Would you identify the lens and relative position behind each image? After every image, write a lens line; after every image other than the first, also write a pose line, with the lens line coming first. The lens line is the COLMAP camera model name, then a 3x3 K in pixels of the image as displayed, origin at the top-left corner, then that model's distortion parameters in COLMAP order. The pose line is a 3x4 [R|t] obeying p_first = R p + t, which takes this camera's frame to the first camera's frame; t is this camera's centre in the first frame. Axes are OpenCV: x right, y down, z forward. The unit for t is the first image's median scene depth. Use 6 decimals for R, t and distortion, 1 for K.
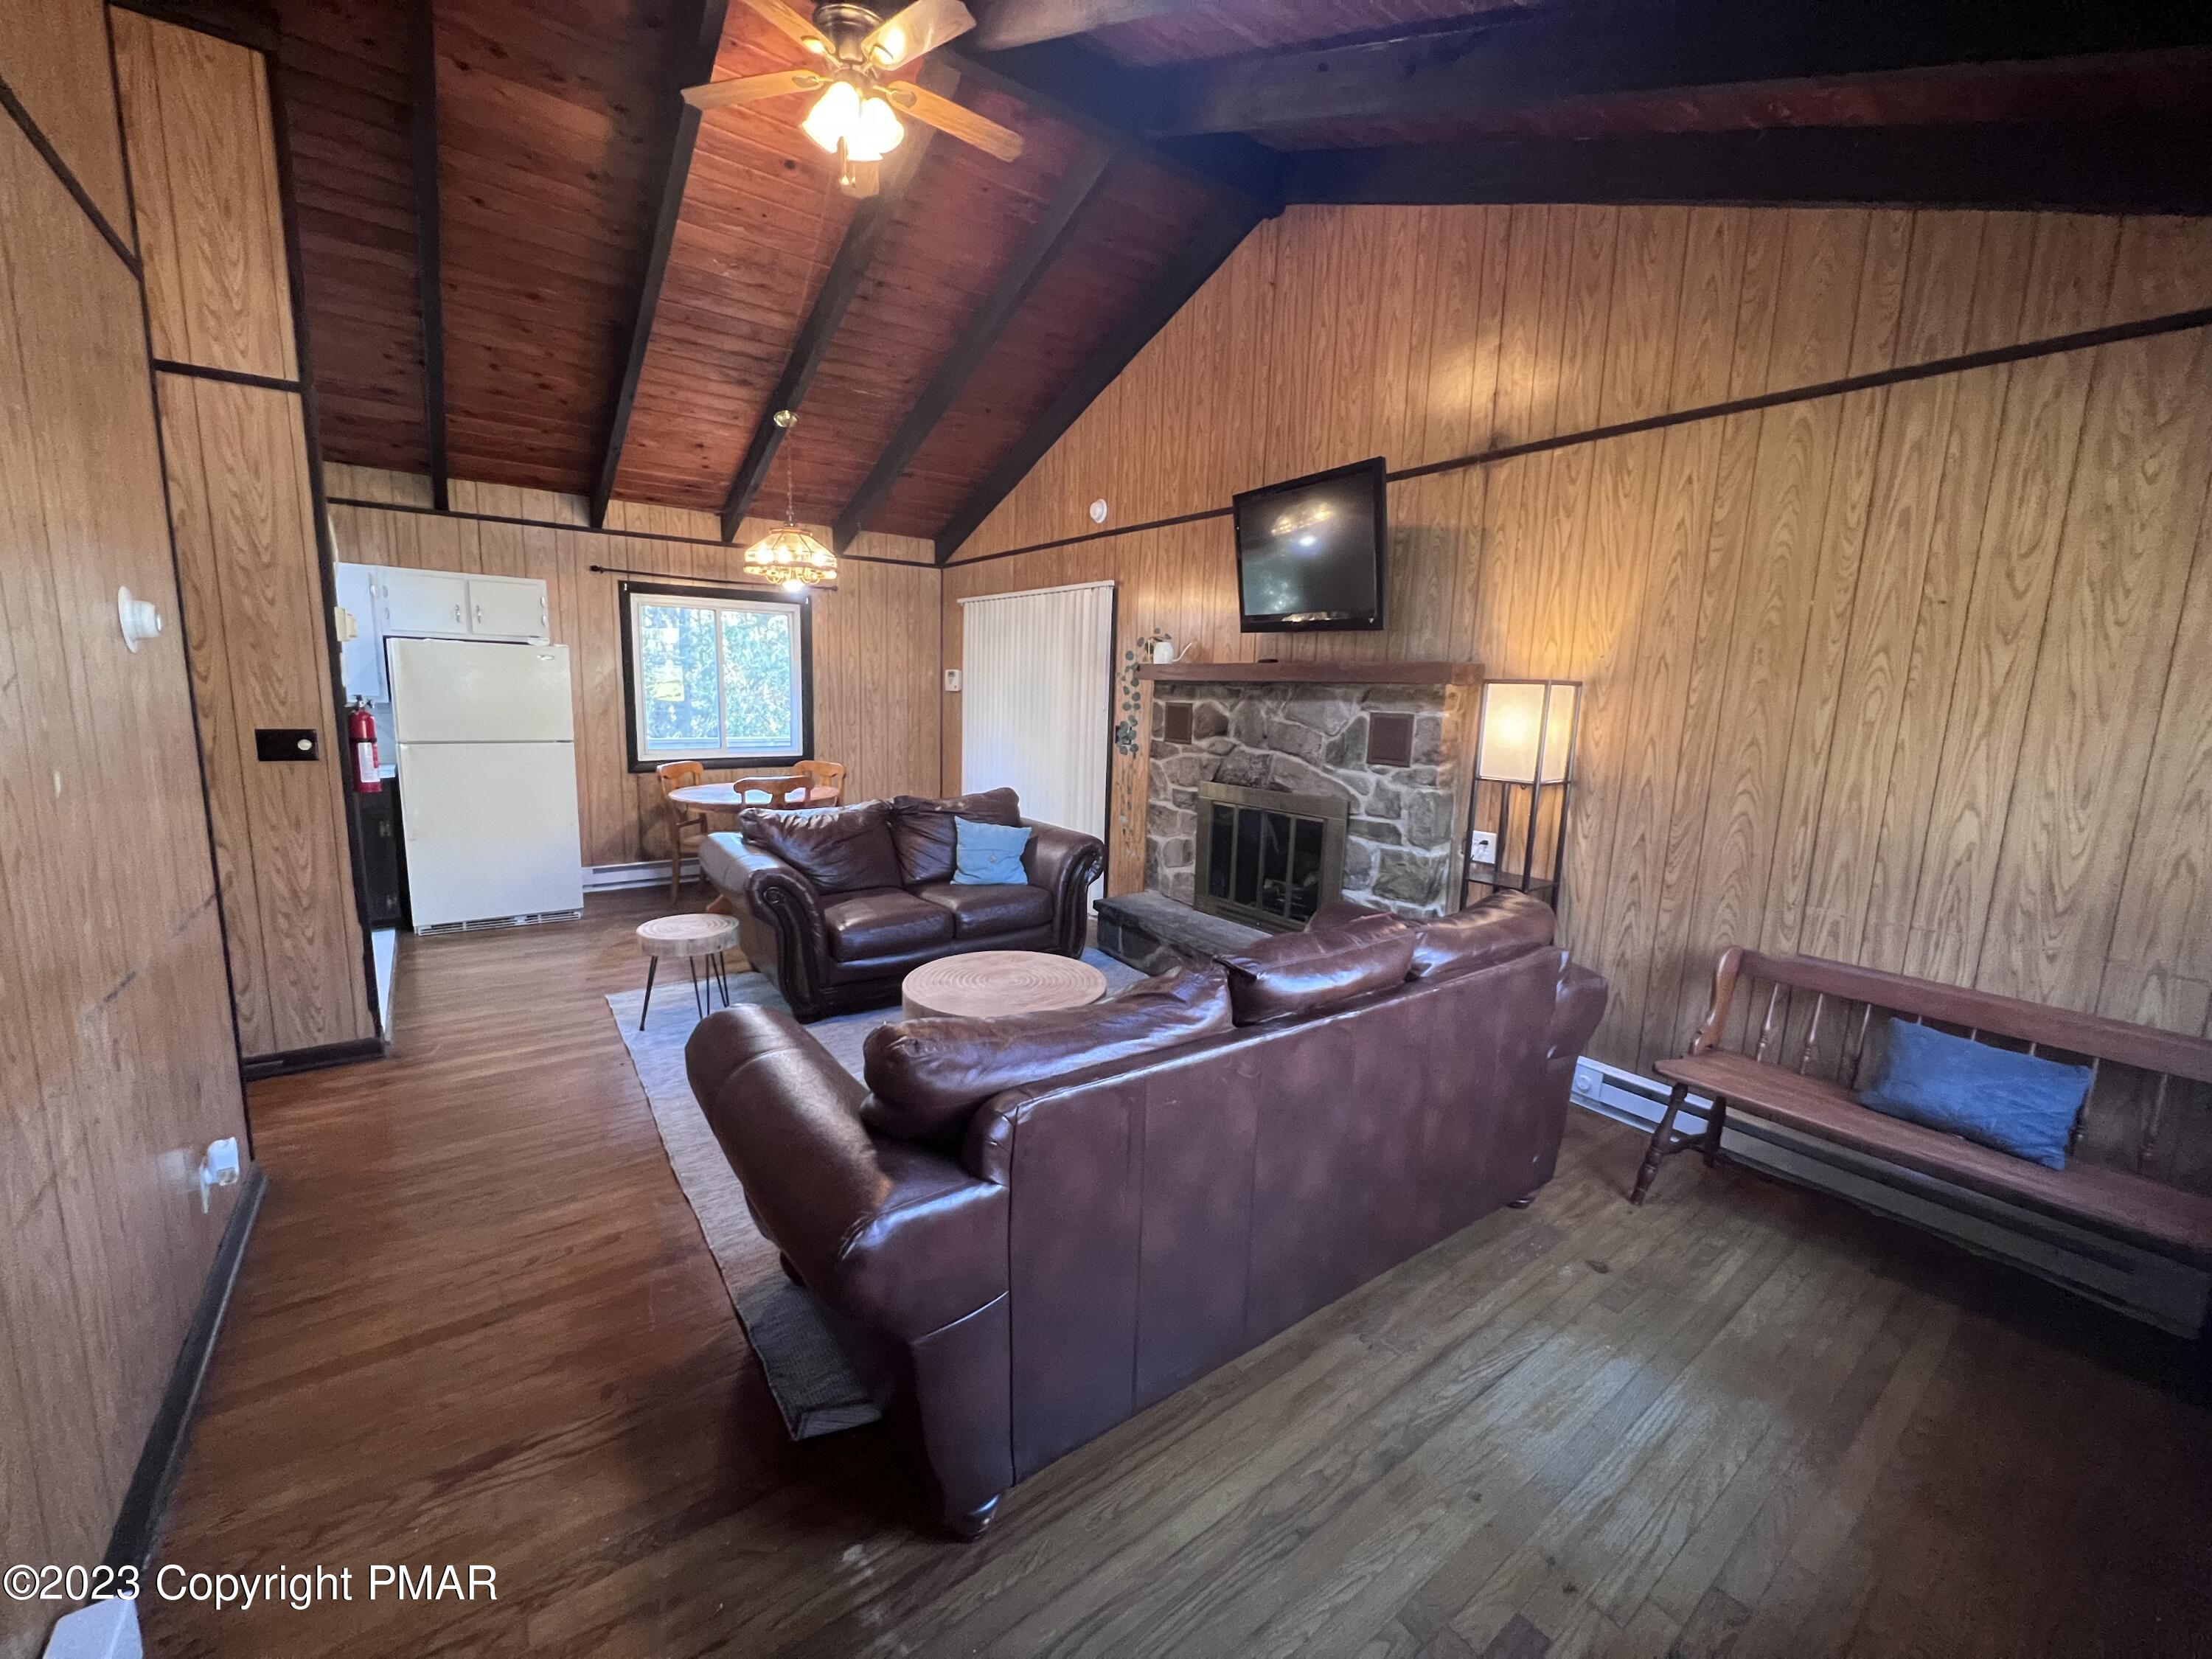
lens RADIAL K [[887.6, 0, 1113.9], [0, 887.6, 837.0], [0, 0, 1]] dist [-0.001769, -0.000102]
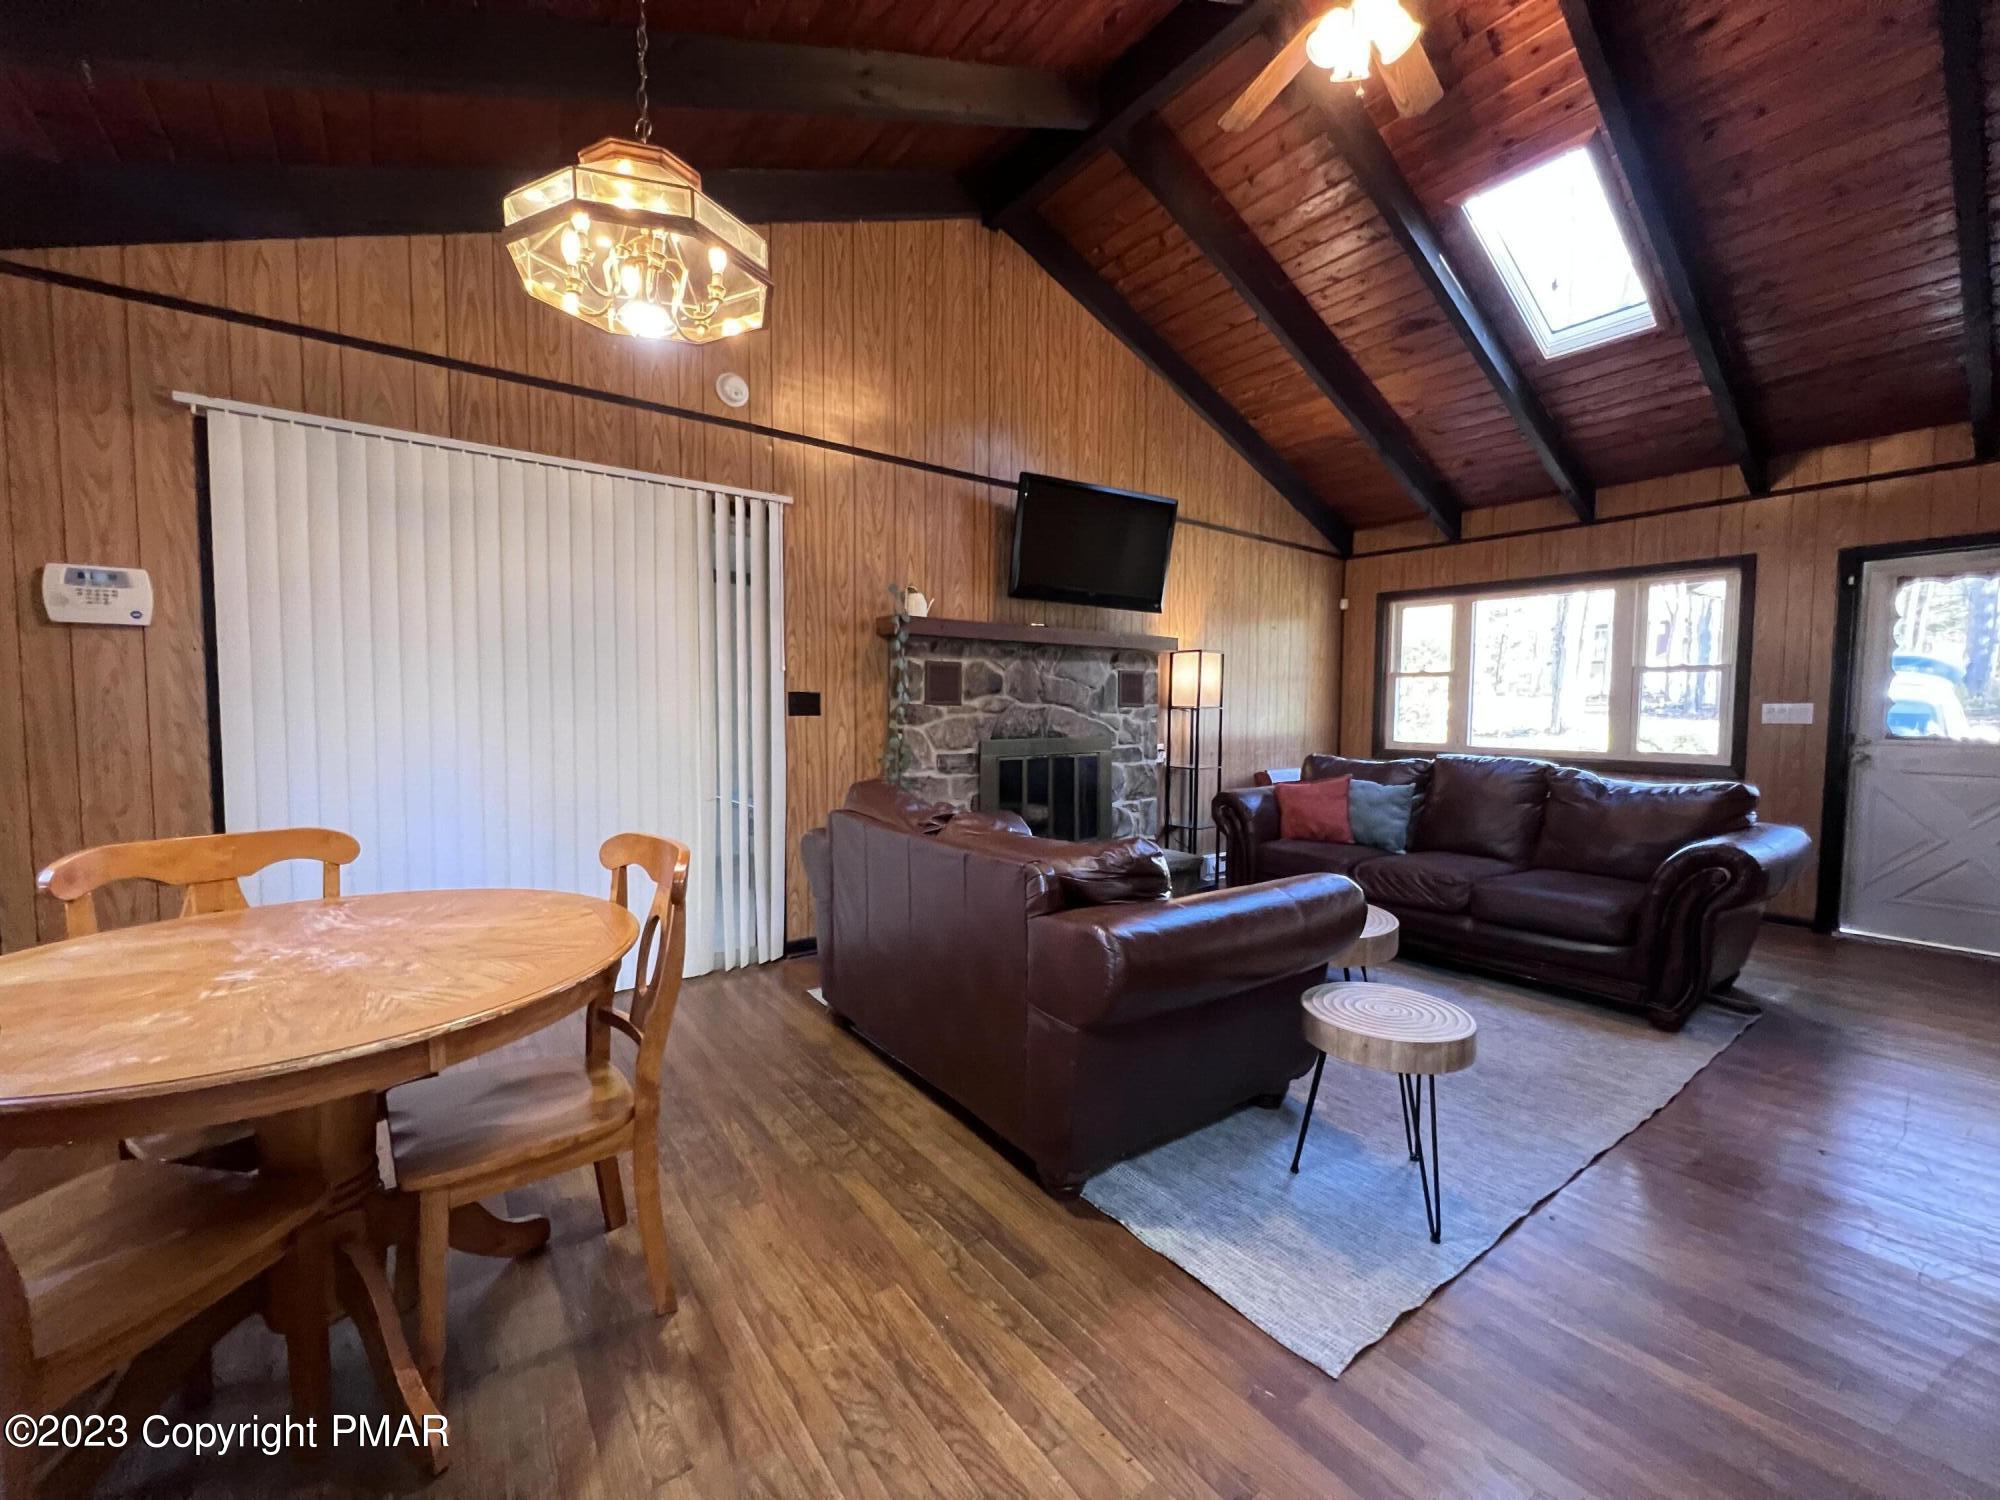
lens RADIAL K [[802.5, 0, 1003.6], [0, 802.5, 740.4], [0, 0, 1]] dist [-0.001769, -0.000102]
pose [[0.001769, -0.085685, 0.996321, -0.853464], [0.148530, 0.985293, 0.084473, -0.145506], [-0.988906, 0.147834, 0.014470, 1.037821]]
